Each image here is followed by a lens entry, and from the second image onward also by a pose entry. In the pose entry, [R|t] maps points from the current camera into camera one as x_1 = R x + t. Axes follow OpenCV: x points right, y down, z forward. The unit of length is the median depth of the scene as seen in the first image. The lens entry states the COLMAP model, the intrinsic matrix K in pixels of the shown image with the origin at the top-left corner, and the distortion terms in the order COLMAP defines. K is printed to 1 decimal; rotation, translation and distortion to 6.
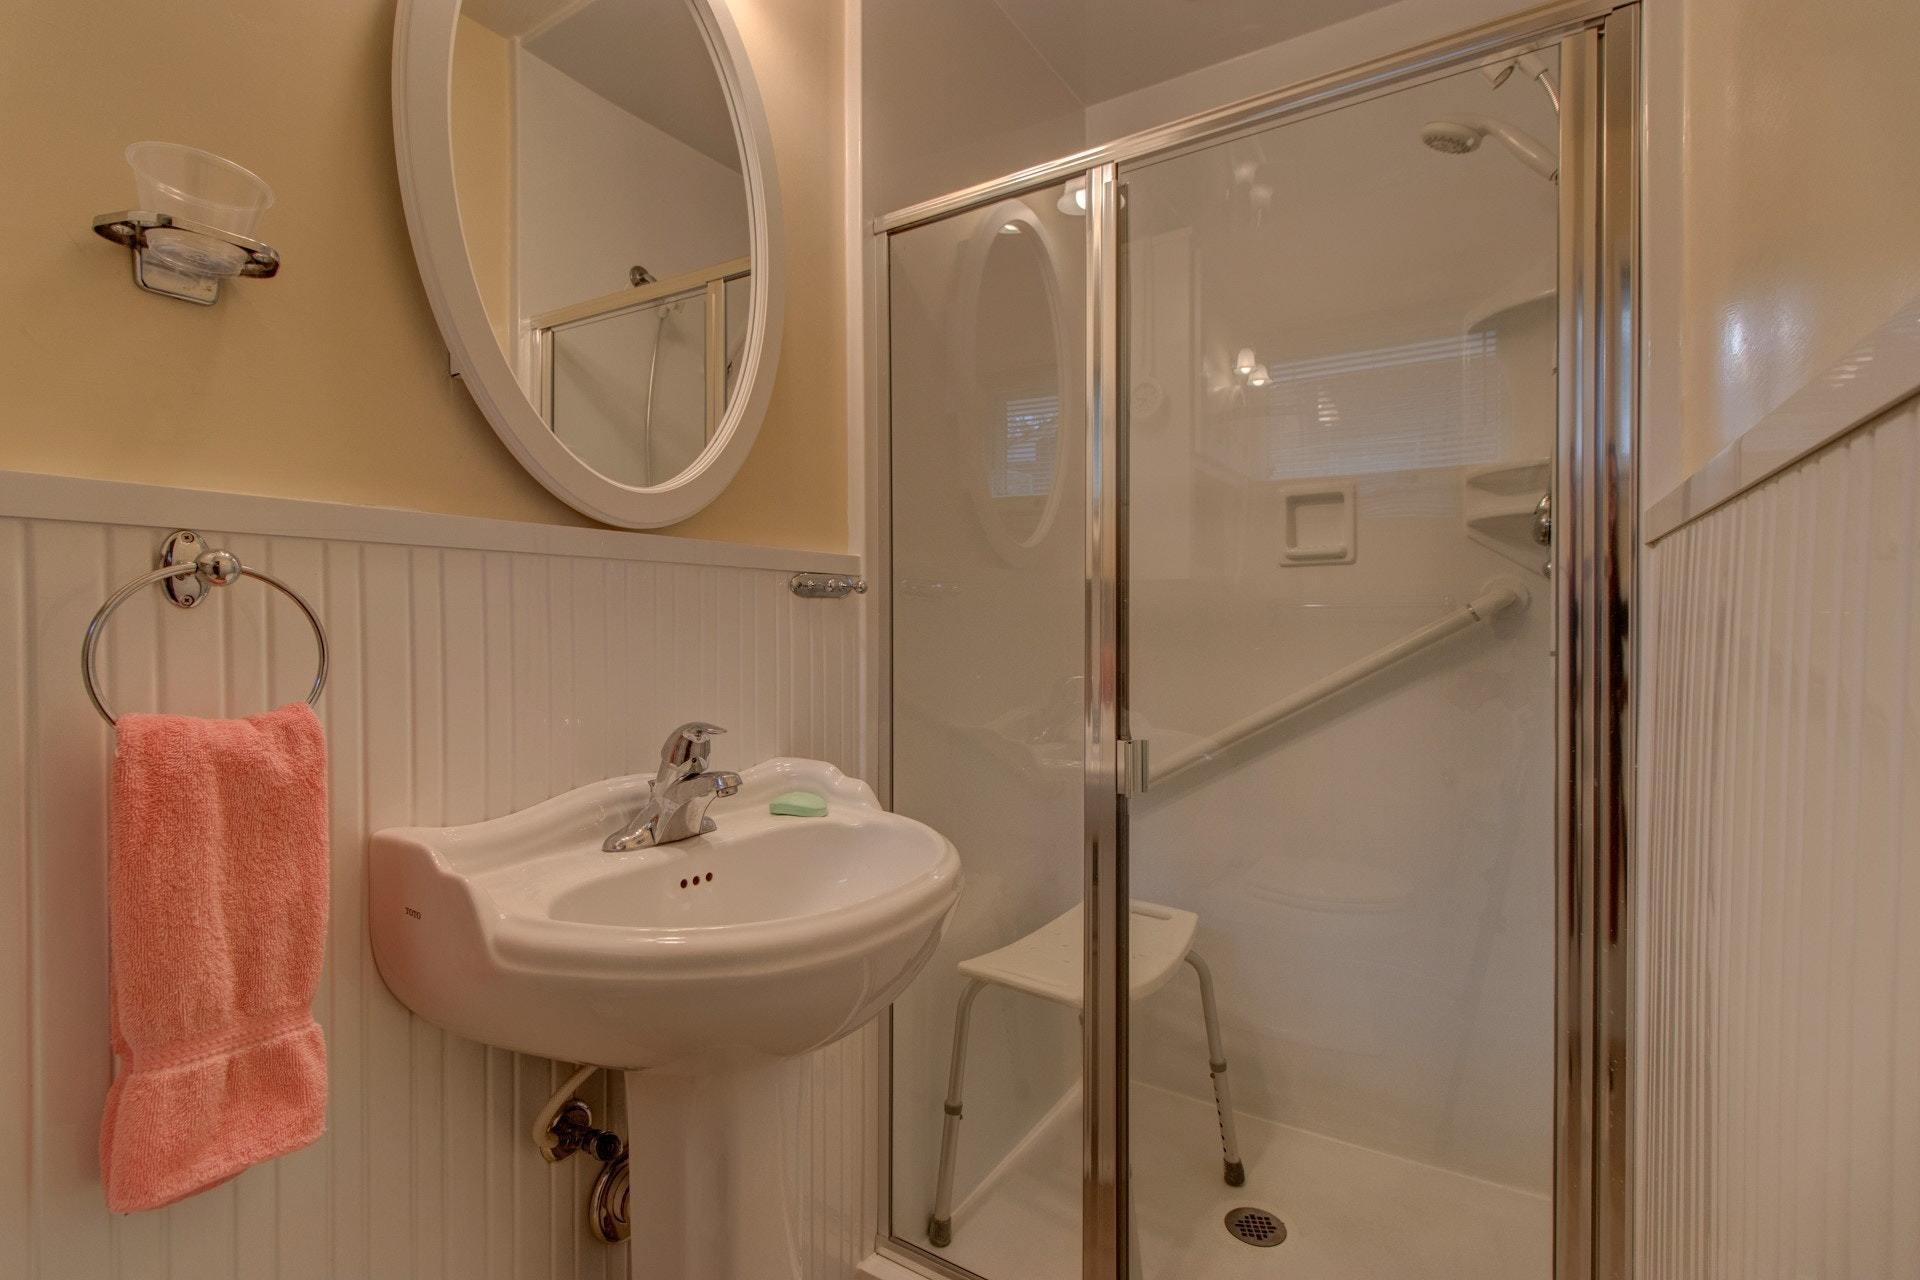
lens RADIAL K [[906.8, 0, 947.2], [0, 906.8, 630.4], [0, 0, 1]] dist [-0.001221, 0.002135]
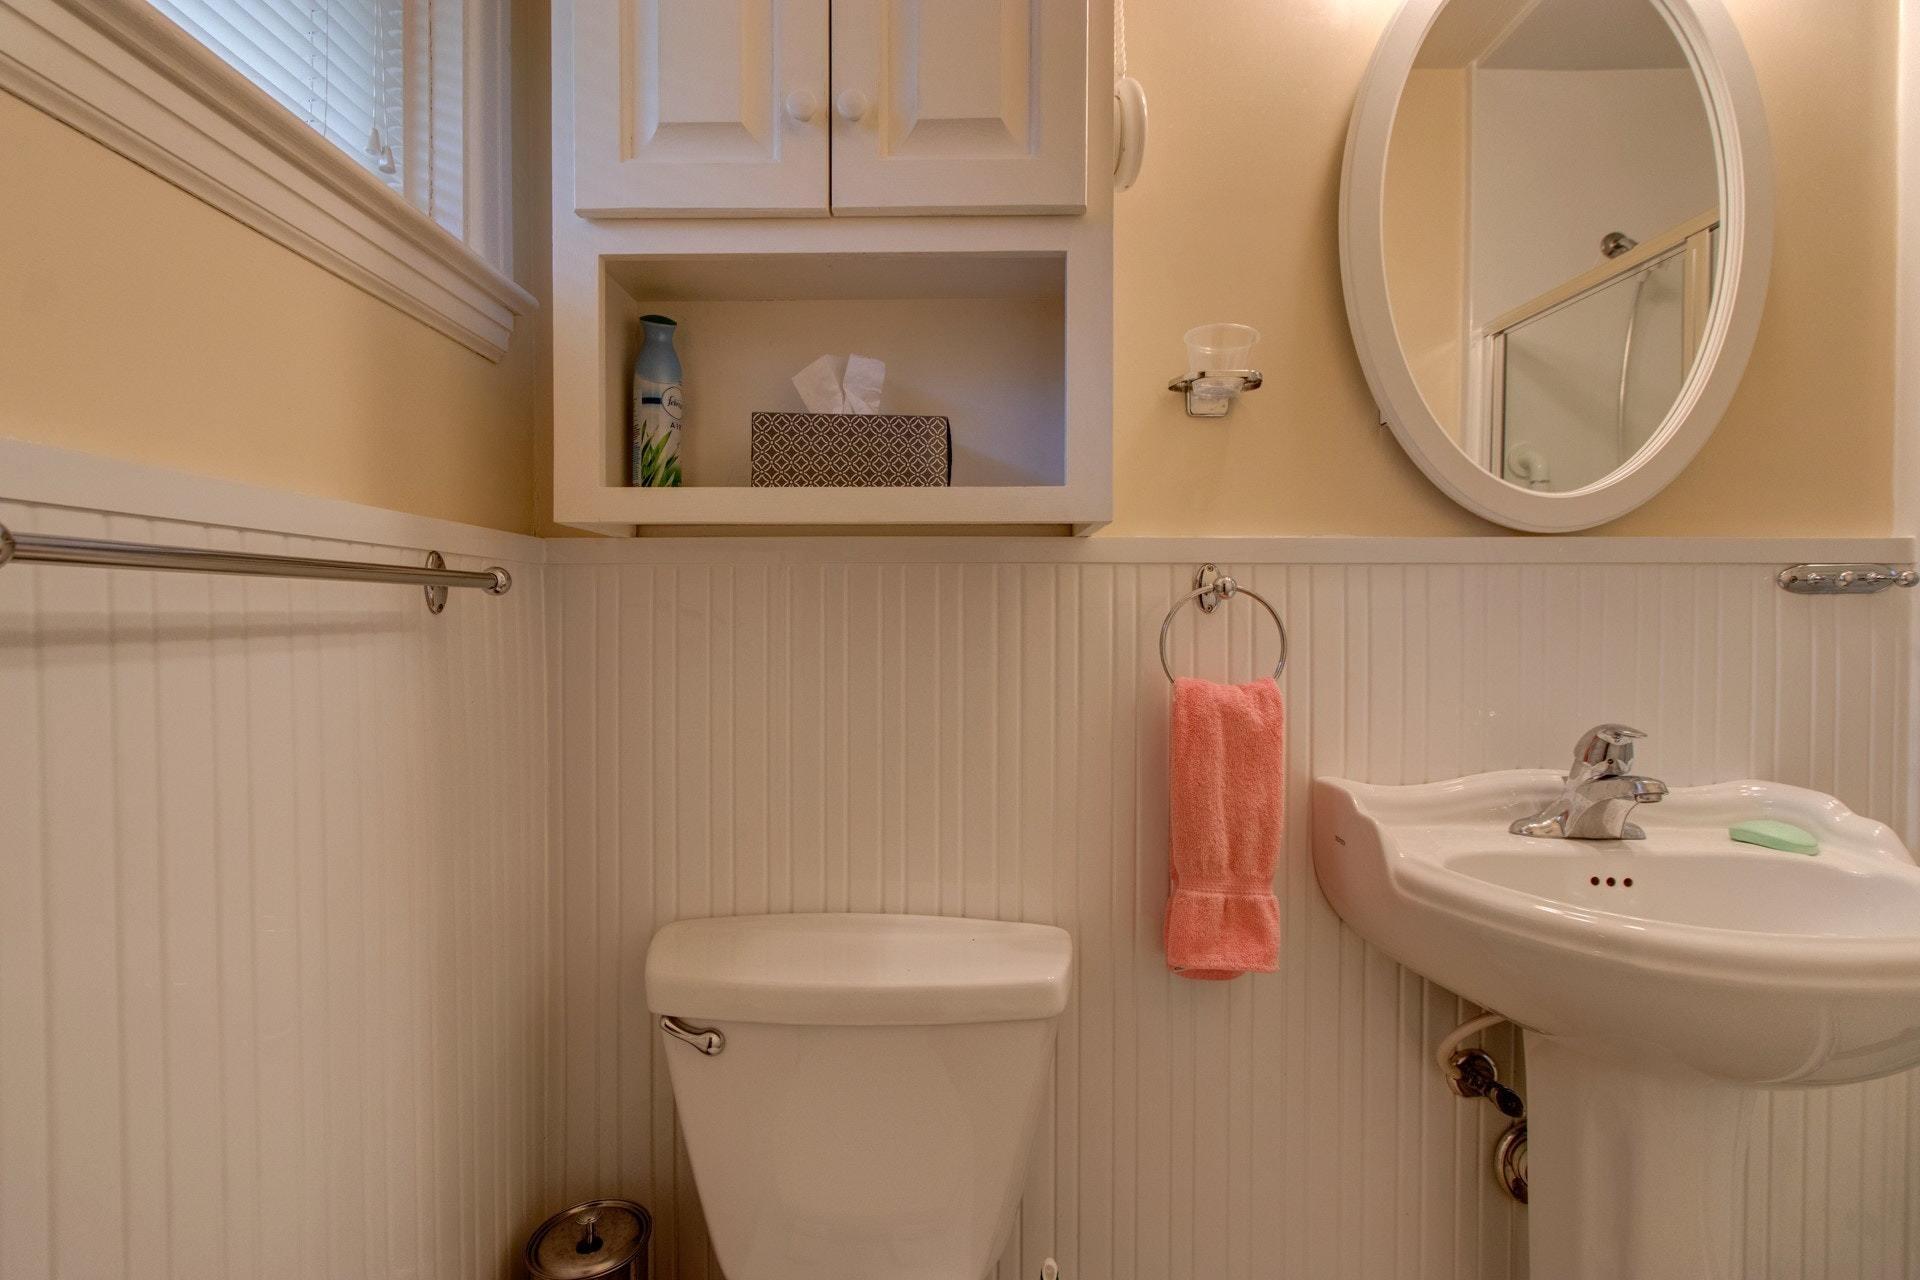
lens RADIAL K [[906.8, 0, 950.8], [0, 906.8, 631.2], [0, 0, 1]] dist [-0.001221, 0.002135]
pose [[0.553807, 0.015881, -0.832493, 0.160029], [-0.011287, 0.999869, 0.011565, -0.004626], [0.832568, 0.002991, 0.553914, -0.175112]]
